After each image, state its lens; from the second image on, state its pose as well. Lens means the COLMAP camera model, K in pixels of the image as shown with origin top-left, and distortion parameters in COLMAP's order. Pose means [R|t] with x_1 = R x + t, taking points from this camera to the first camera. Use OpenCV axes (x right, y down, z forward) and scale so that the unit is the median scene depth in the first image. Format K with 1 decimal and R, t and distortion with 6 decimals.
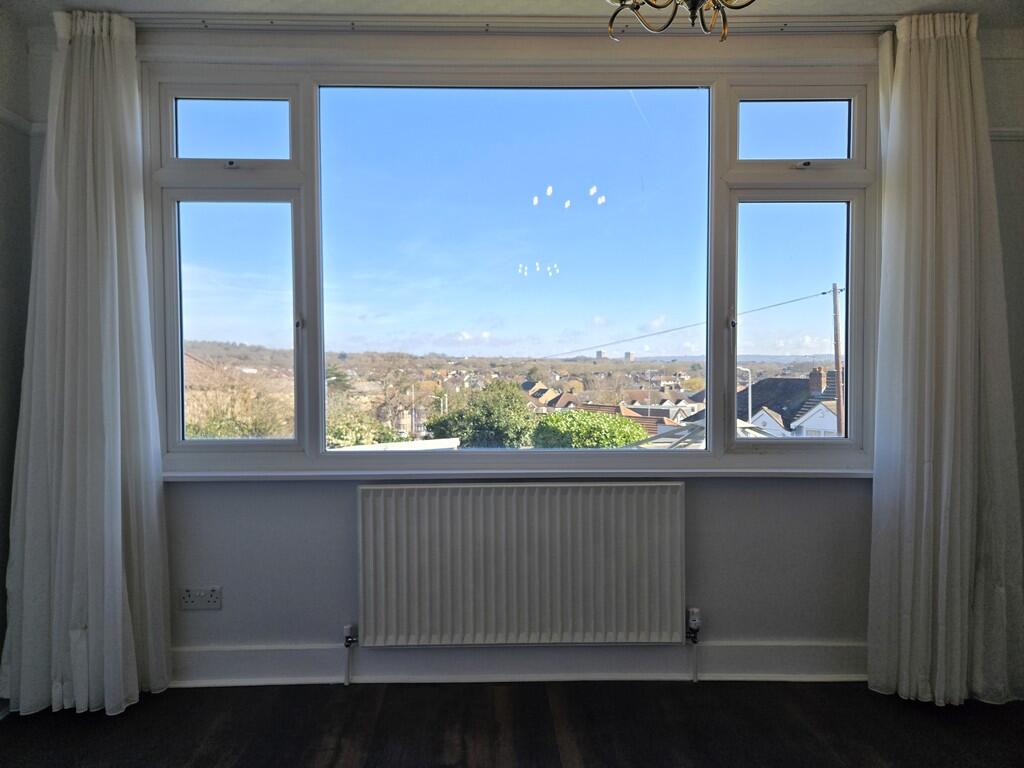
lens RADIAL K [[687.3, 0, 501.8], [0, 687.3, 371.6], [0, 0, 1]] dist [0.043784, -0.022596]
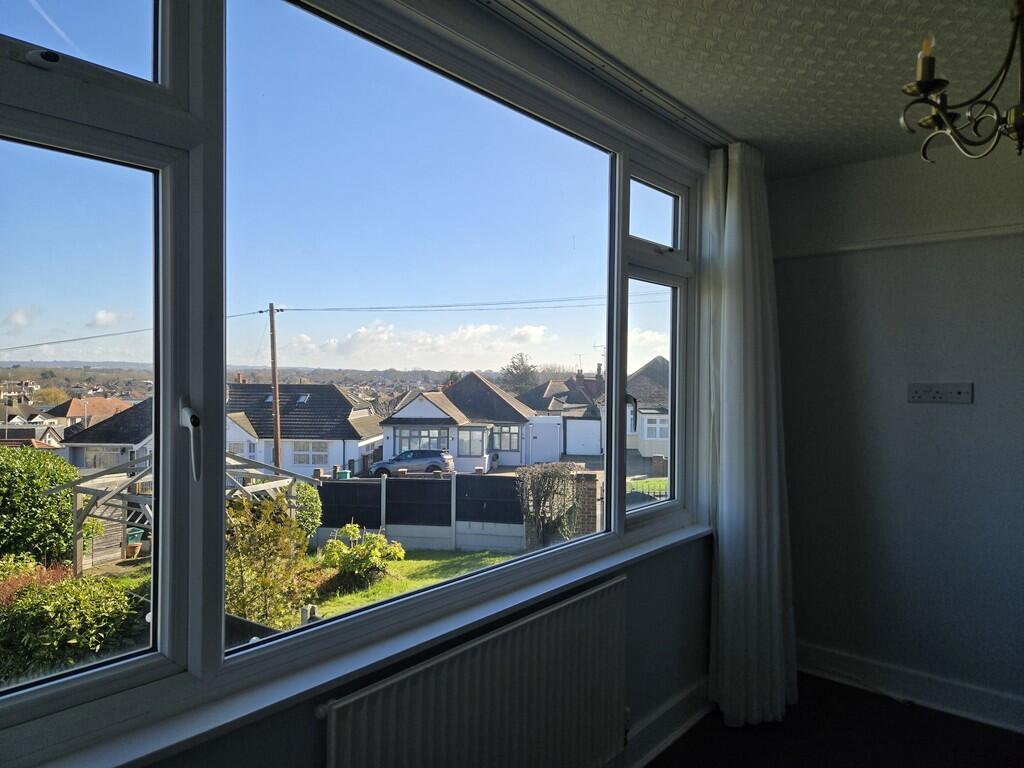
lens RADIAL K [[687.3, 0, 499.0], [0, 687.3, 378.0], [0, 0, 1]] dist [0.043784, -0.022596]
pose [[0.657646, 0.000404, 0.753327, -0.519000], [0.001066, 0.999998, -0.001466, -0.098635], [-0.753327, 0.001767, 0.657644, 0.487721]]
